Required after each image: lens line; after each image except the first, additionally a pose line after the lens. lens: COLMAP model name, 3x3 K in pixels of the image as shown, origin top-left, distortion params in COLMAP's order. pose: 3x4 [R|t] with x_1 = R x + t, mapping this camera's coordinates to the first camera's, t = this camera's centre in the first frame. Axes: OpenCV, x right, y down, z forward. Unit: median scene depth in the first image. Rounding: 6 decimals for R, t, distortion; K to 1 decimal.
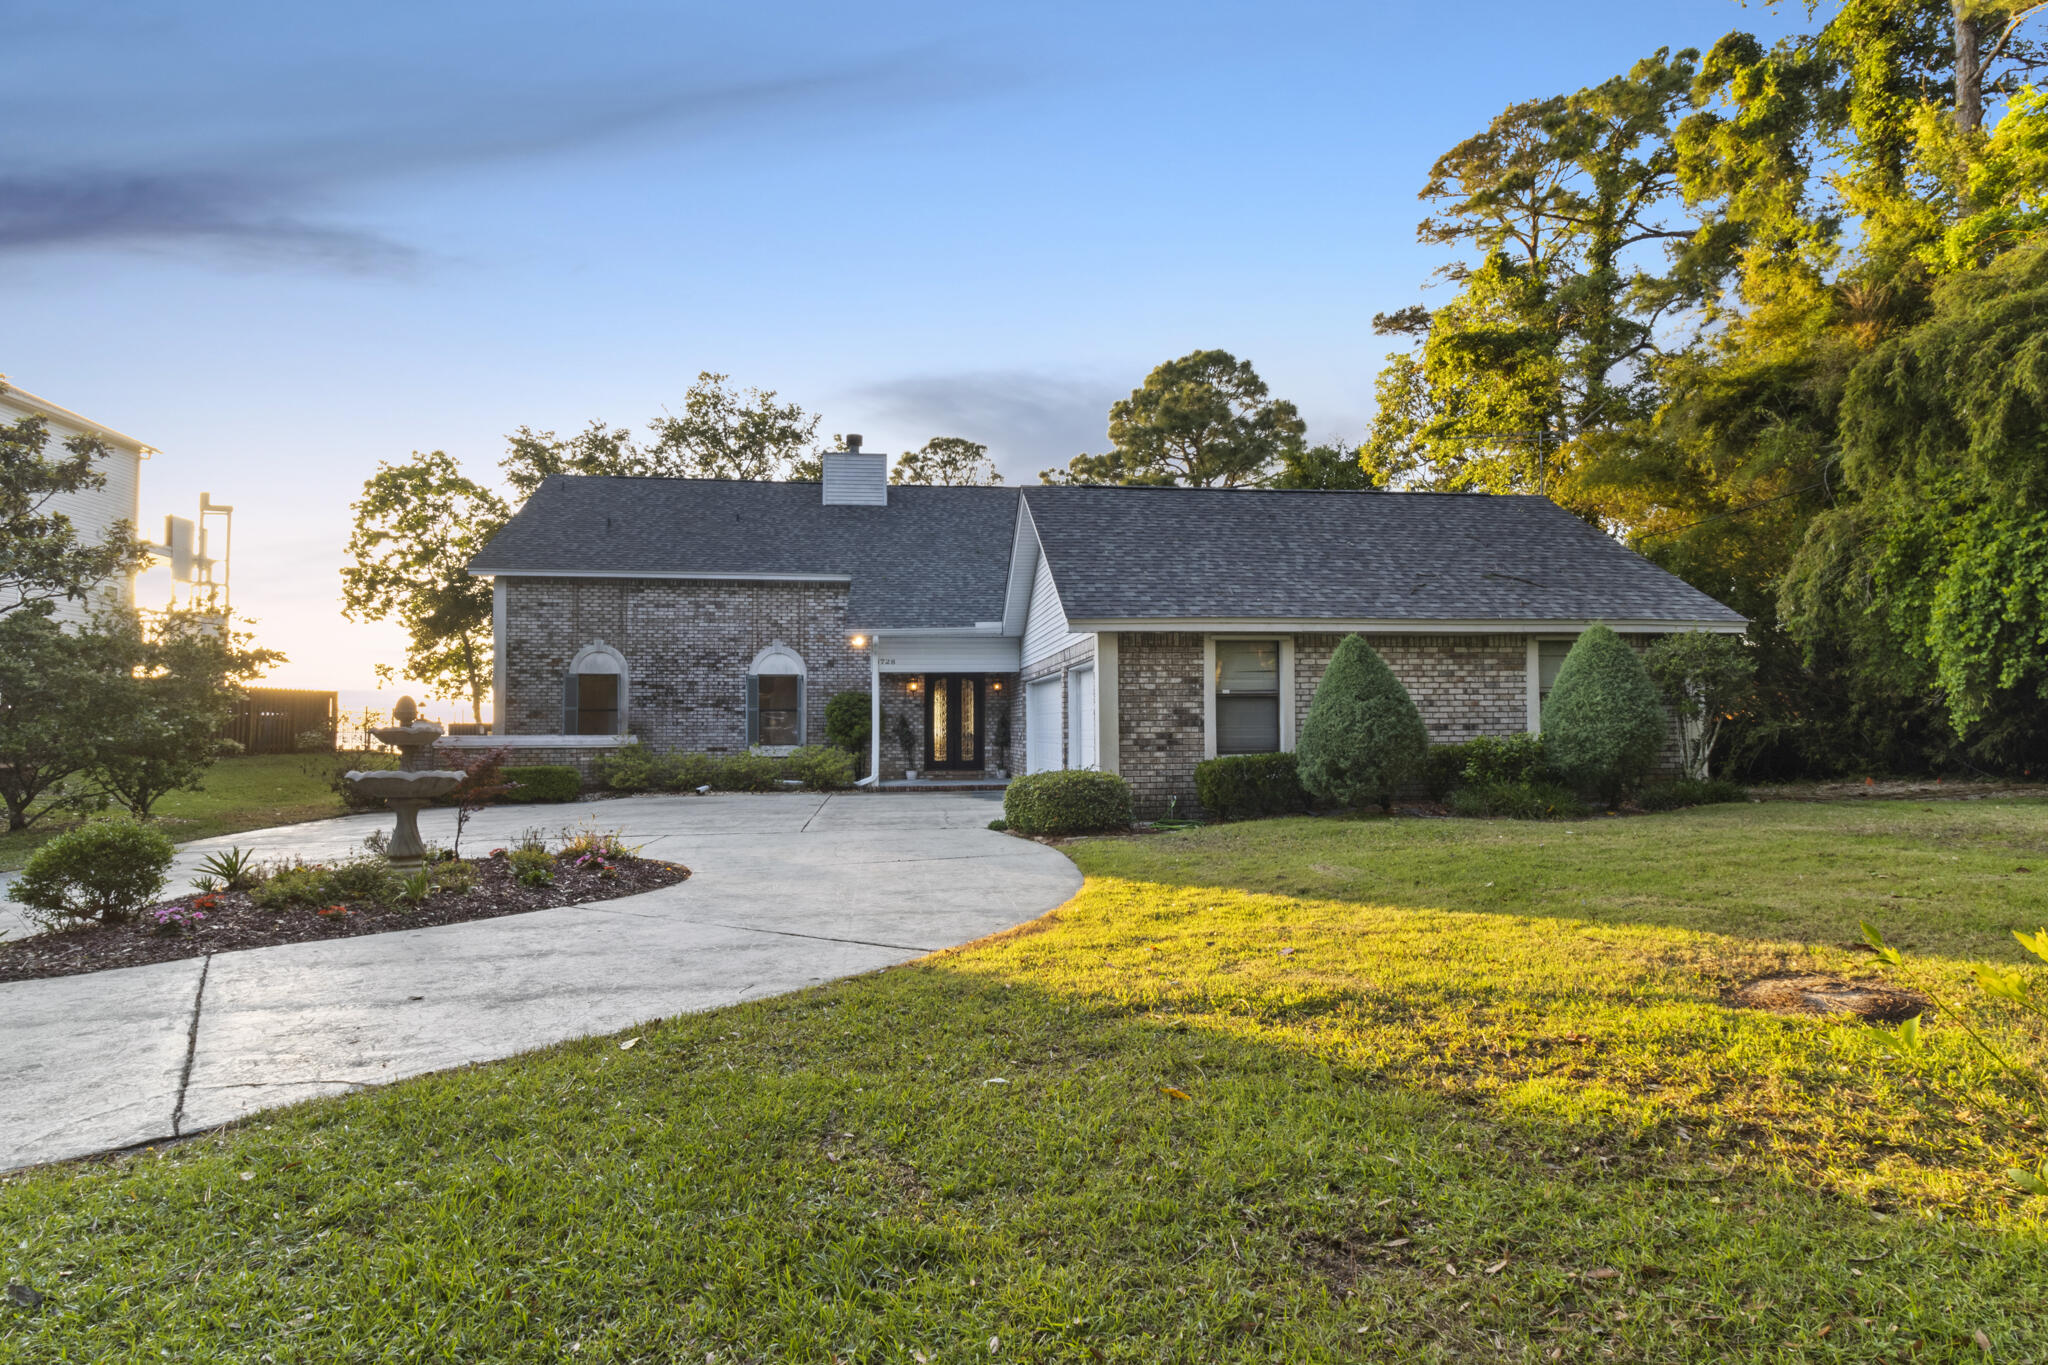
lens RADIAL K [[1078.9, 0, 1024.0], [0, 1078.9, 682.5], [0, 0, 1]] dist [0.000221, -0.000680]
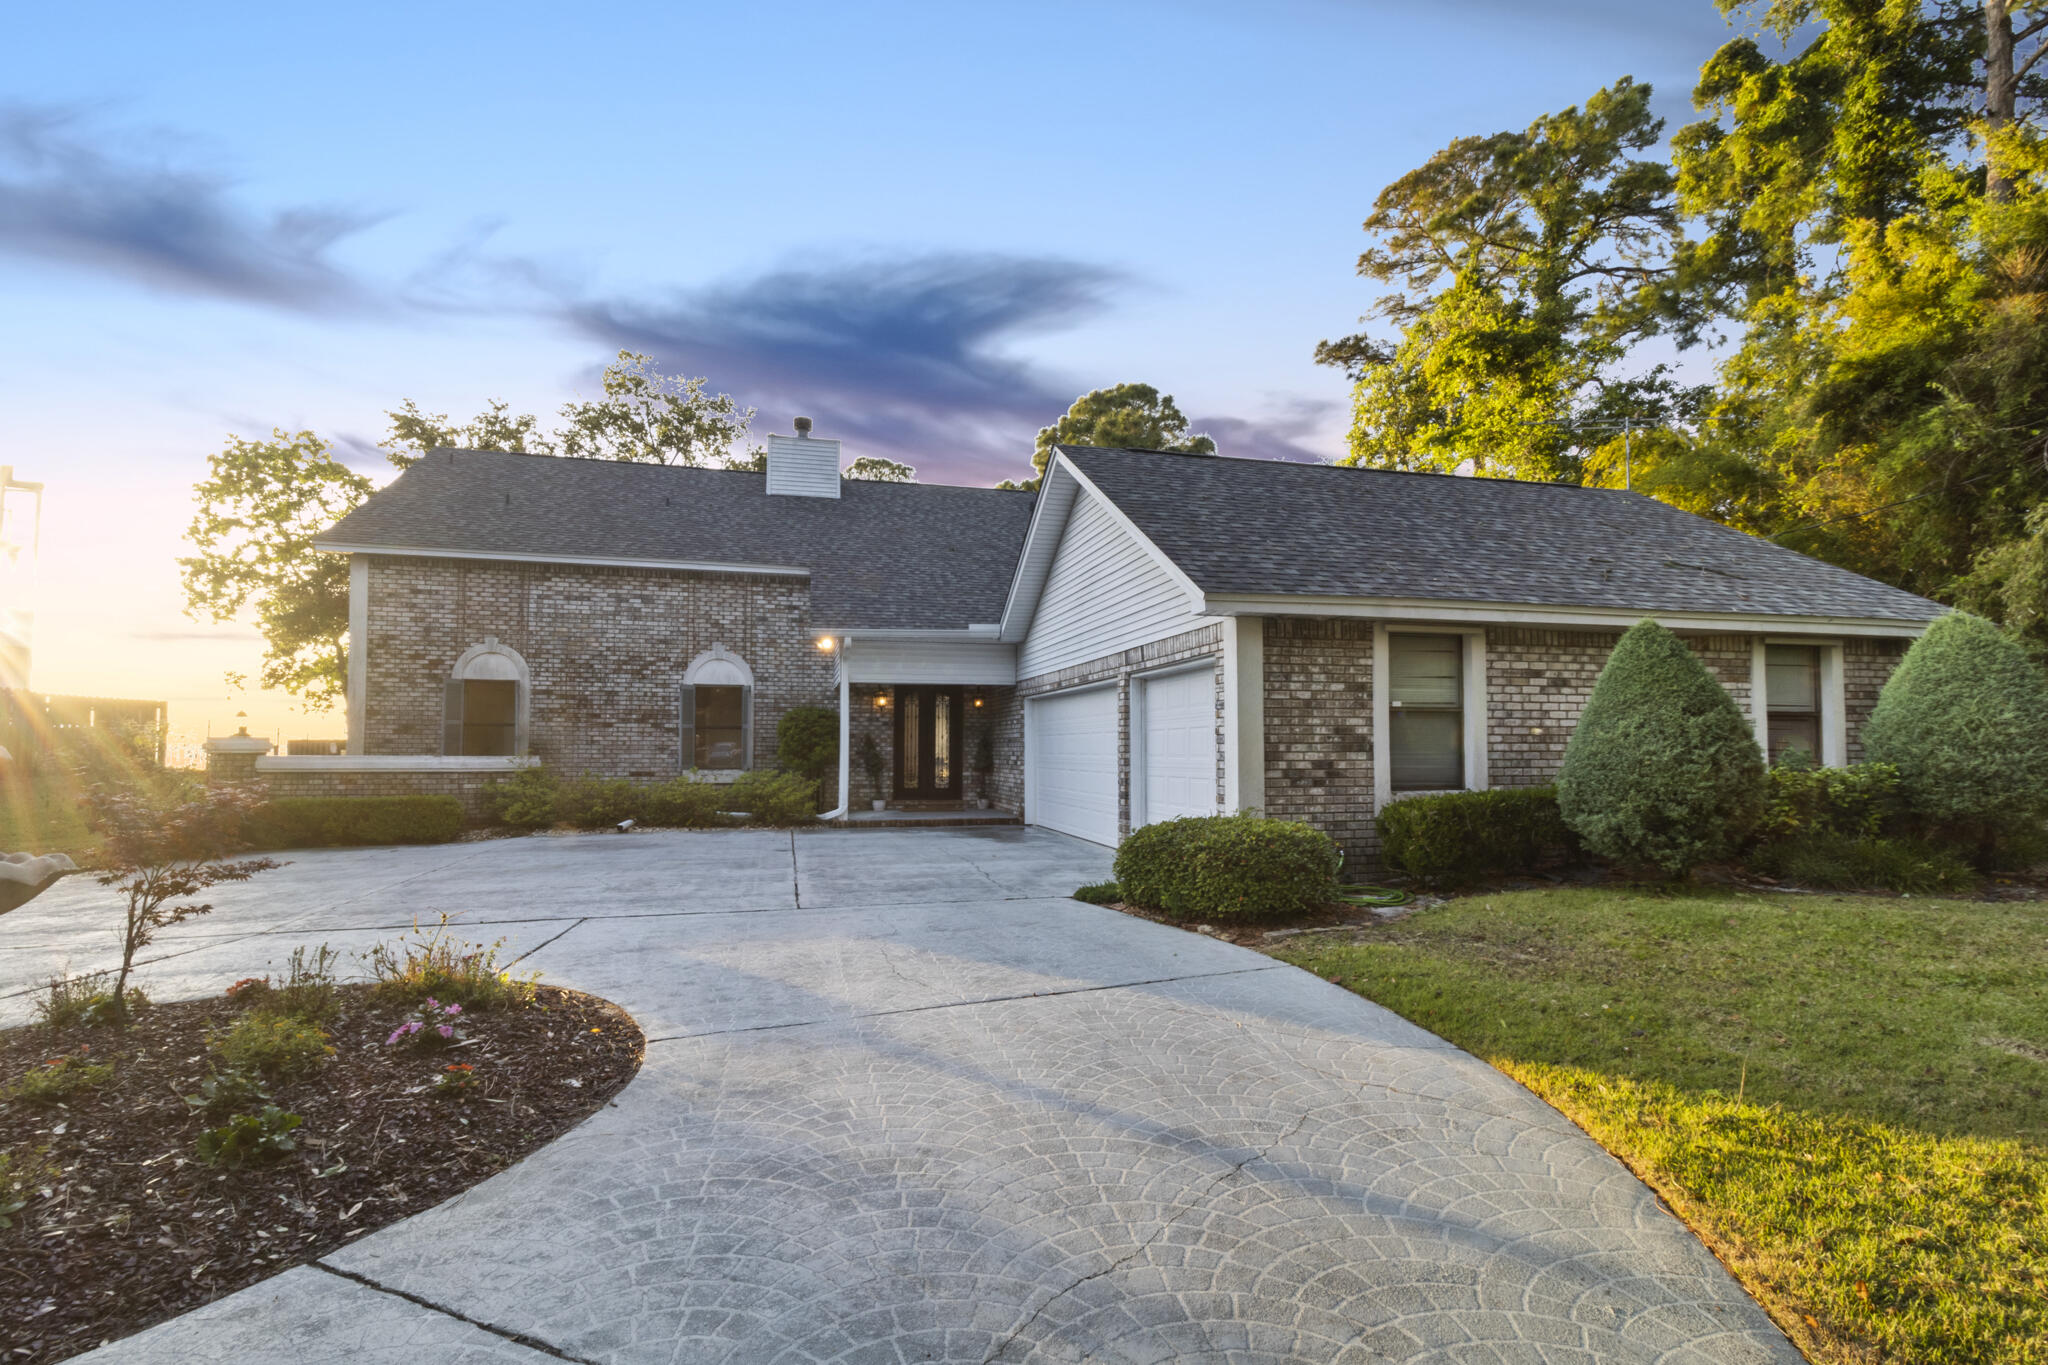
lens RADIAL K [[955.4, 0, 1024.7], [0, 955.4, 713.6], [0, 0, 1]] dist [0.000531, 0.000496]
pose [[0.992533, 0.012025, 0.121386, -0.082537], [-0.012541, 0.999915, 0.003490, 0.009473], [-0.121334, -0.004986, 0.992599, 0.237064]]
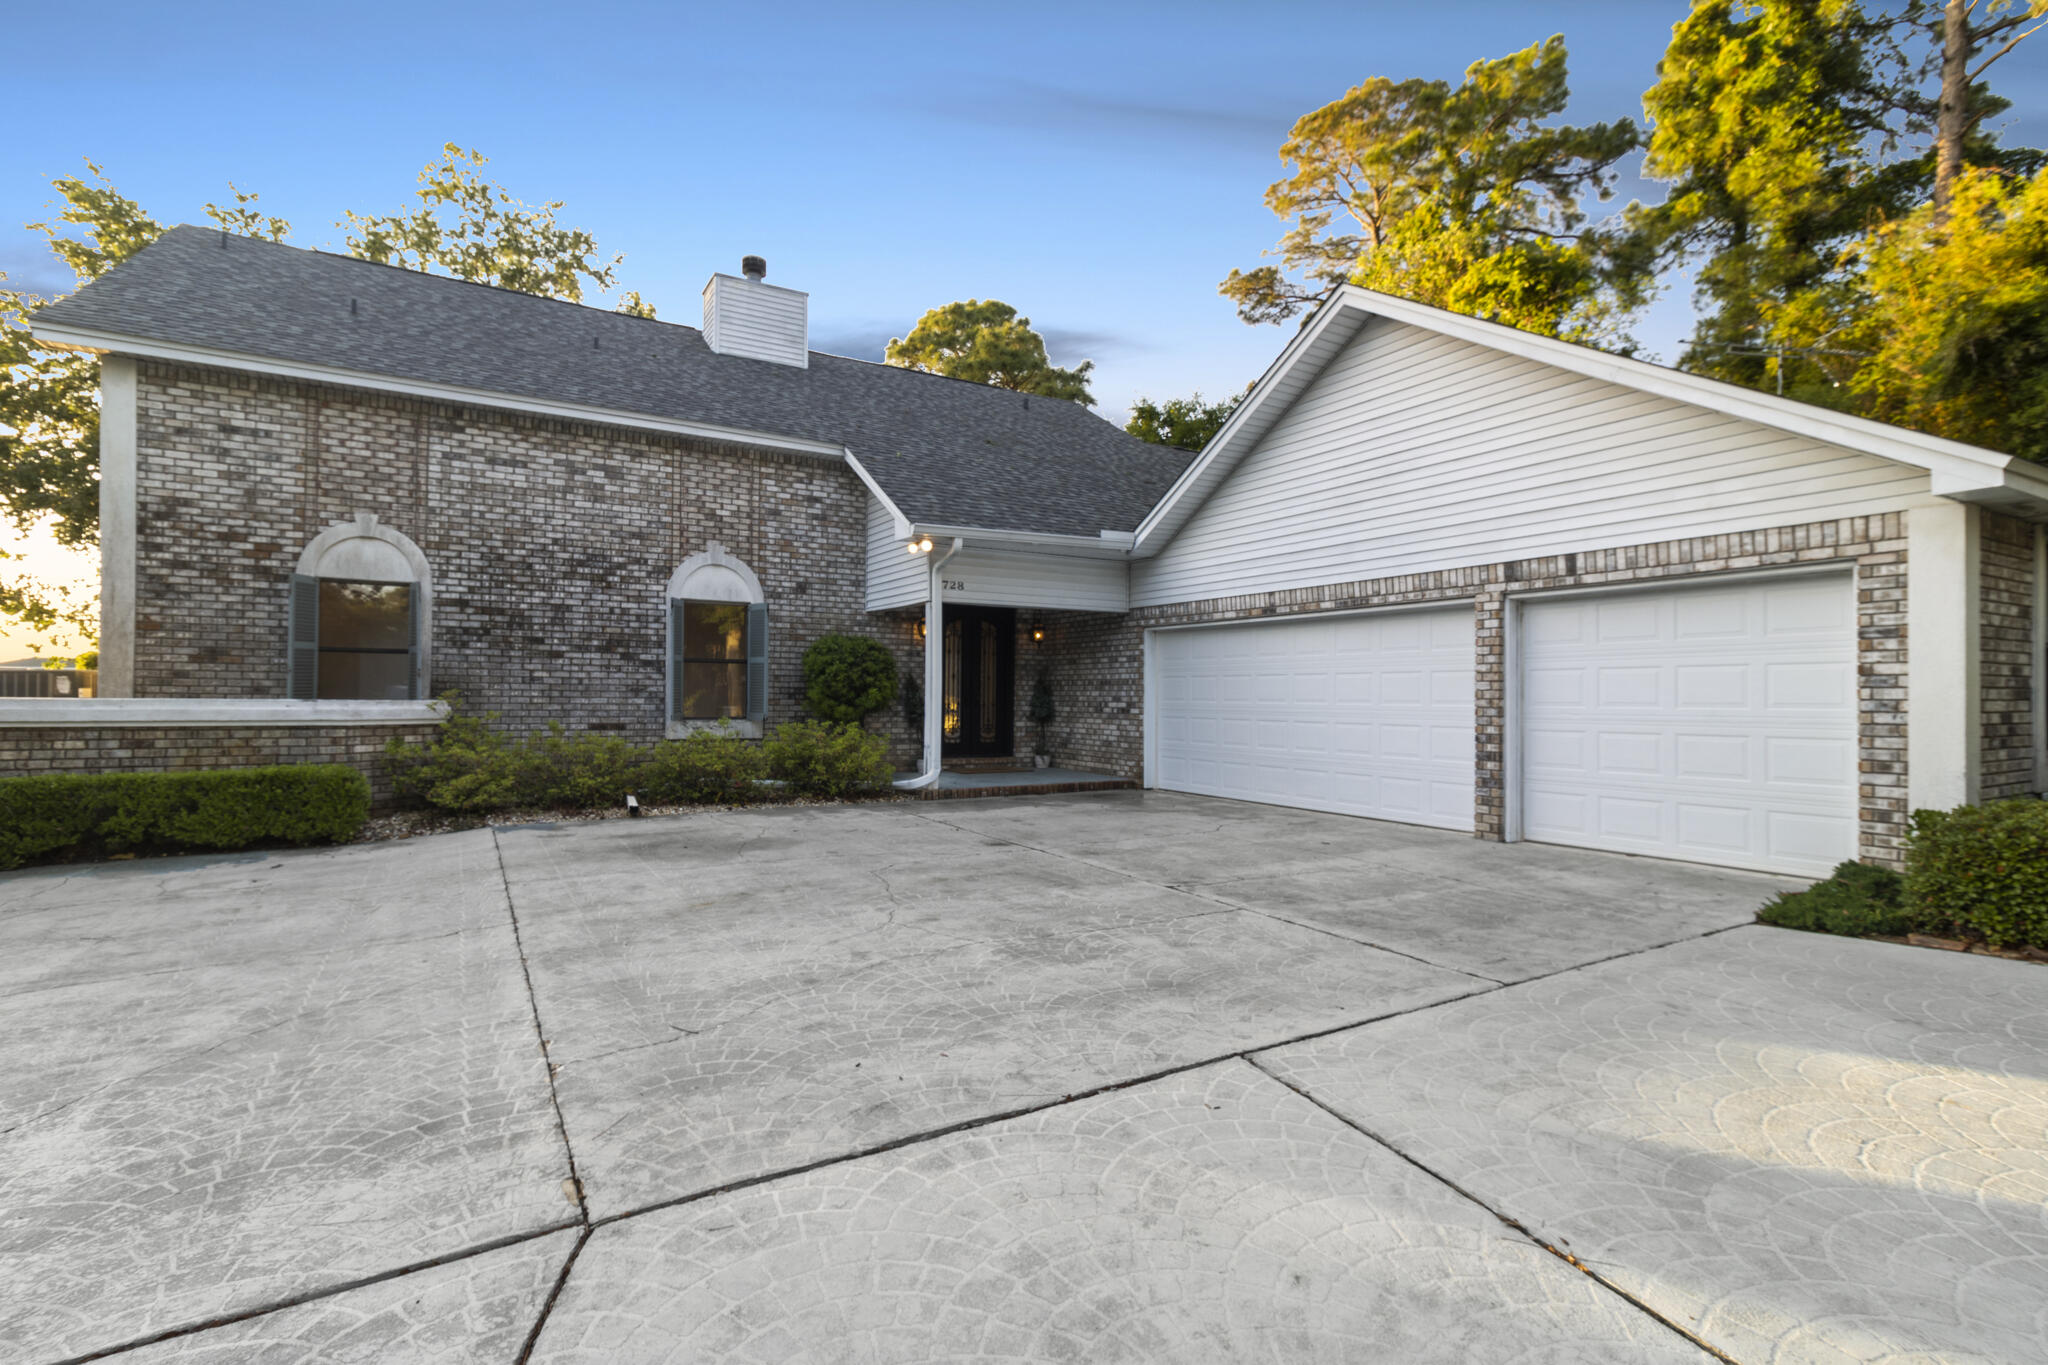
lens RADIAL K [[951.3, 0, 1031.1], [0, 951.3, 693.0], [0, 0, 1]] dist [-0.000542, 0.000629]
pose [[0.919756, 0.013620, 0.392255, -0.273662], [-0.029084, 0.999015, 0.033508, 0.020723], [-0.391412, -0.042227, 0.919246, 0.447932]]
